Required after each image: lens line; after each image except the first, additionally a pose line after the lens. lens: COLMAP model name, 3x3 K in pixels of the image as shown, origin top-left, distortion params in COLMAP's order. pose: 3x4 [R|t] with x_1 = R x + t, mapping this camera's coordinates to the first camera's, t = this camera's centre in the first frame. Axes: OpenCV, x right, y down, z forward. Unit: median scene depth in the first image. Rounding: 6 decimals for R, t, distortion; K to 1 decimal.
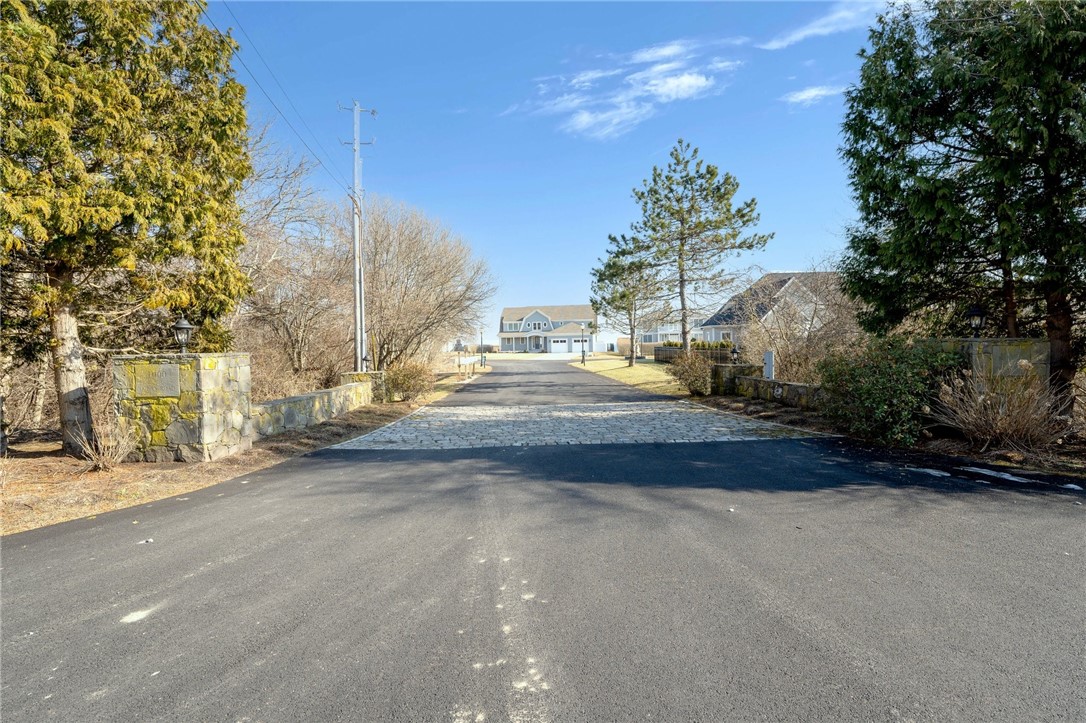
lens RADIAL K [[537.1, 0, 542.4], [0, 537.1, 364.0], [0, 0, 1]] dist [-0.002298, -0.000204]
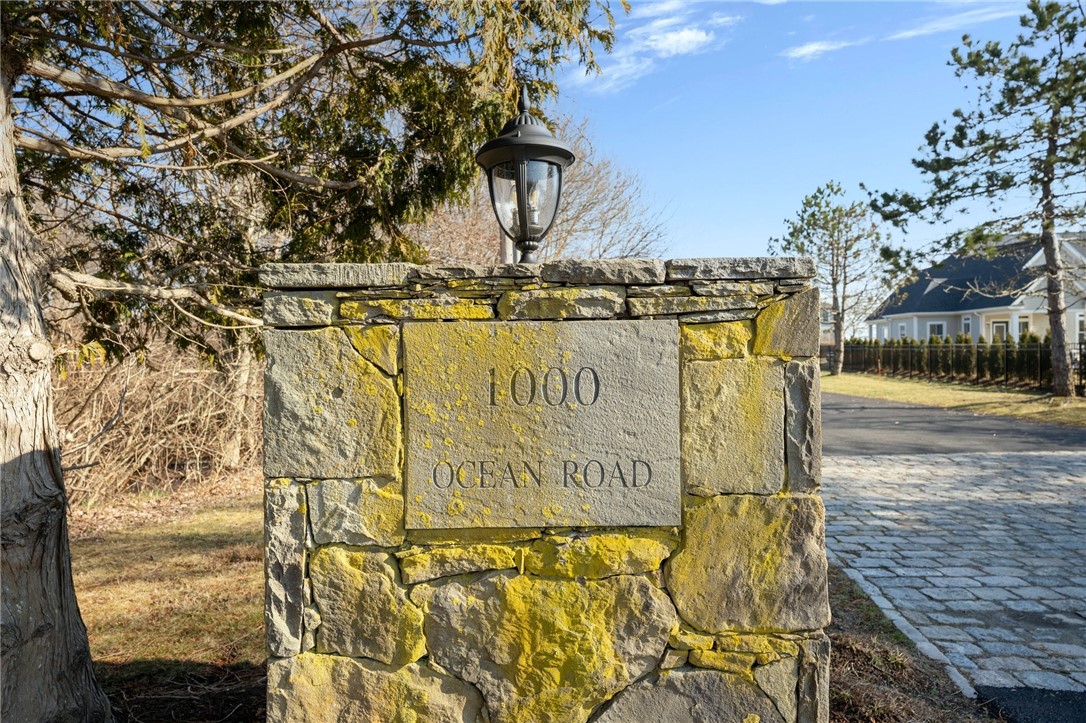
lens RADIAL K [[743.3, 0, 543.5], [0, 743.3, 361.2], [0, 0, 1]] dist [0.000047, 0.000015]
pose [[0.999743, 0.000761, -0.022667, -0.711074], [-0.001172, 0.999835, -0.018146, 0.015897], [0.022649, 0.018168, 0.999578, 0.779649]]
